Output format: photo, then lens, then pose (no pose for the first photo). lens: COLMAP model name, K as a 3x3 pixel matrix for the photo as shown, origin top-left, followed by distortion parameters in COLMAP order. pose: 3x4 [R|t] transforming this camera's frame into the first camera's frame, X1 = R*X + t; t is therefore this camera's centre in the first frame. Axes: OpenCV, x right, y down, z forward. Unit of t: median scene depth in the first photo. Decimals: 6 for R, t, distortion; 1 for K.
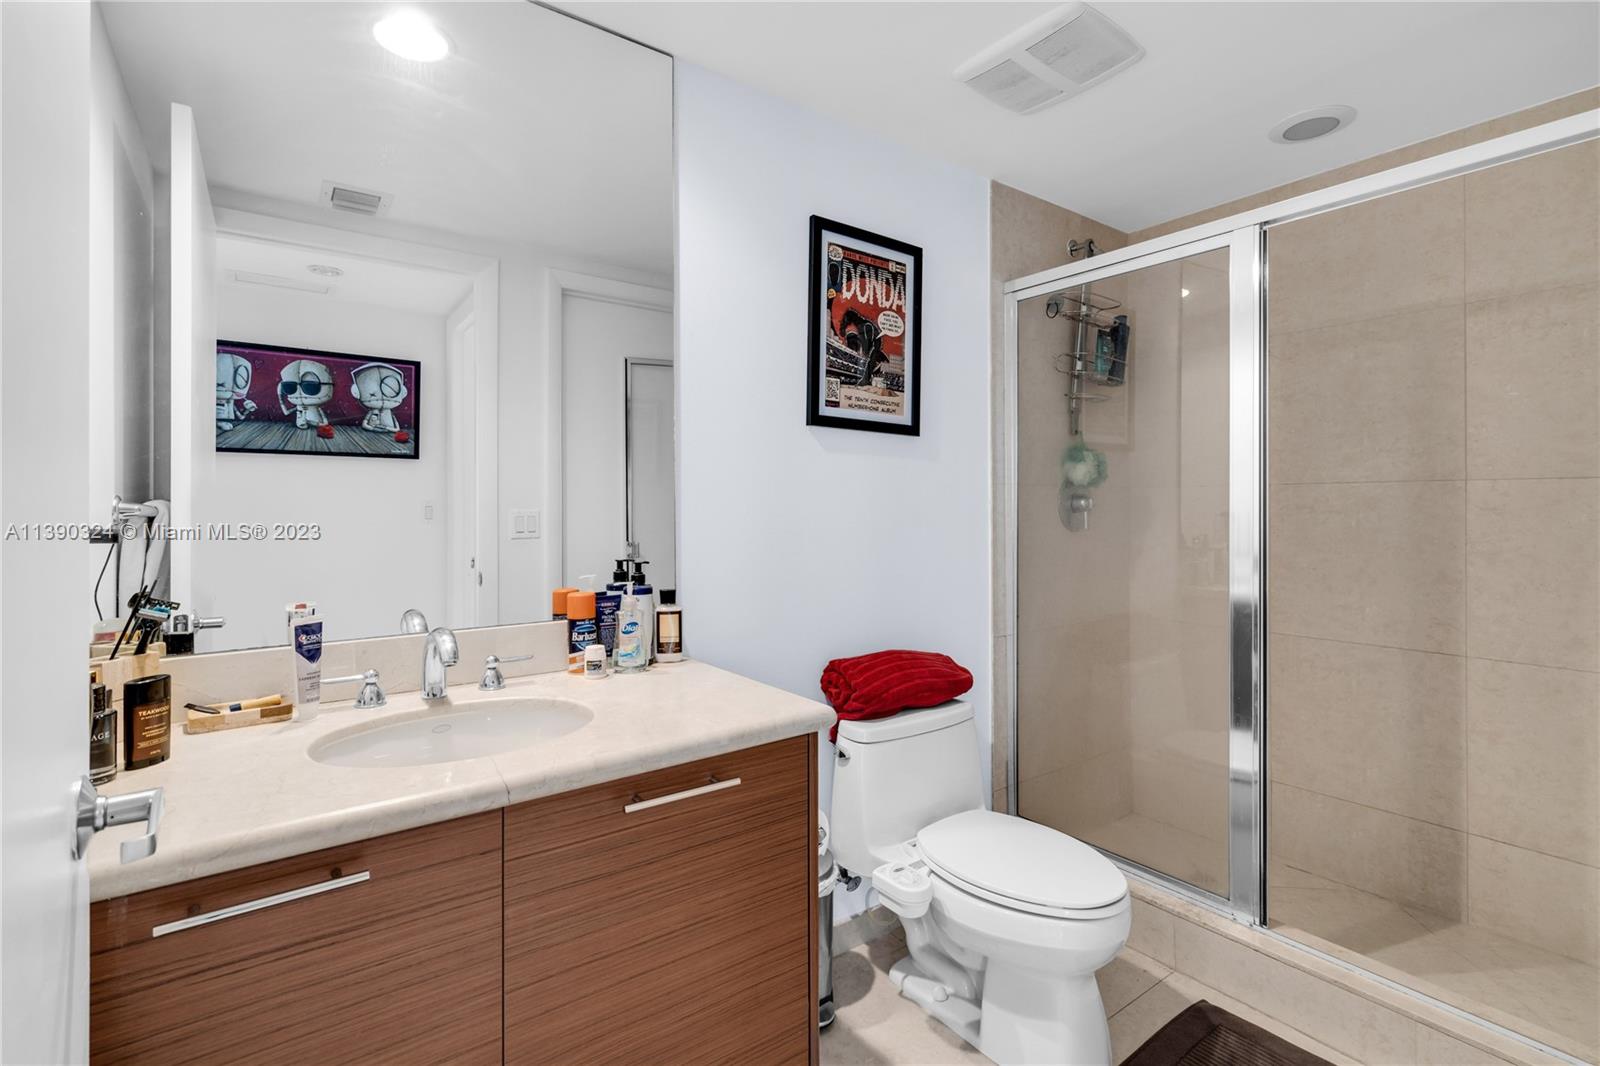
lens RADIAL K [[729.5, 0, 794.3], [0, 729.5, 506.0], [0, 0, 1]] dist [-0.001990, -0.000102]
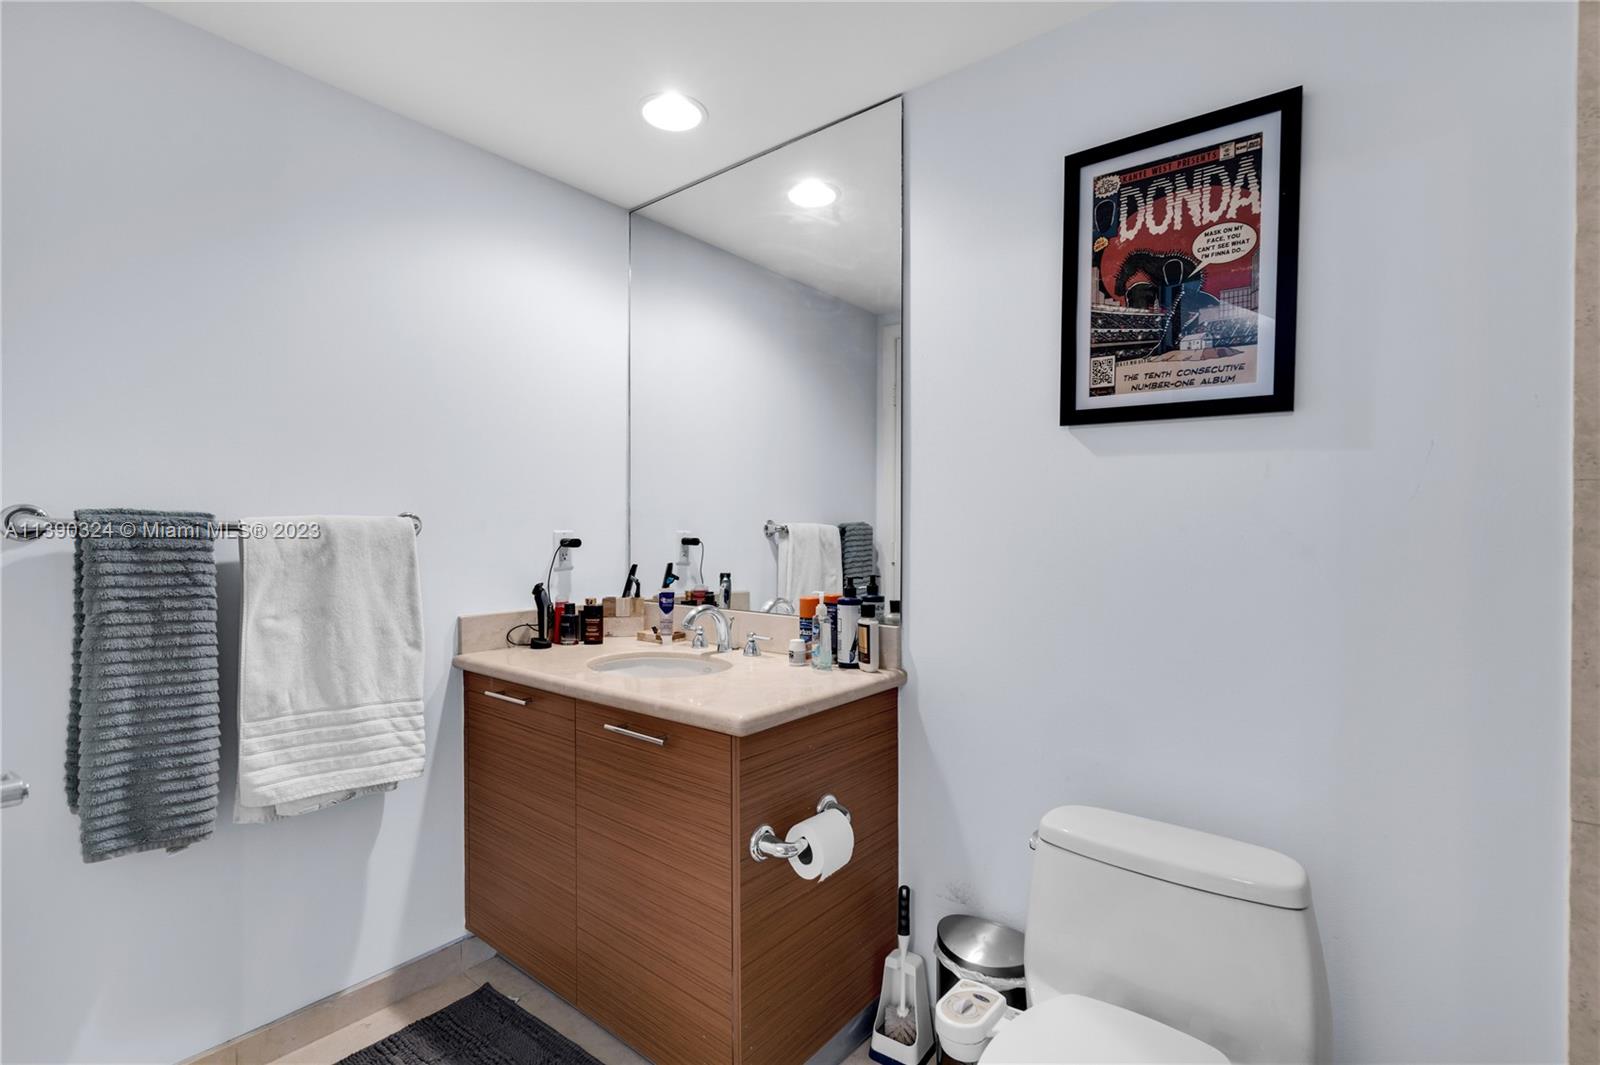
lens RADIAL K [[736.6, 0, 803.9], [0, 736.6, 527.9], [0, 0, 1]] dist [-0.000417, 0.000022]
pose [[0.266770, 0.003309, -0.963754, 0.681112], [-0.005434, 0.999983, 0.001930, -0.000423], [0.963745, 0.004722, 0.266784, 0.495226]]
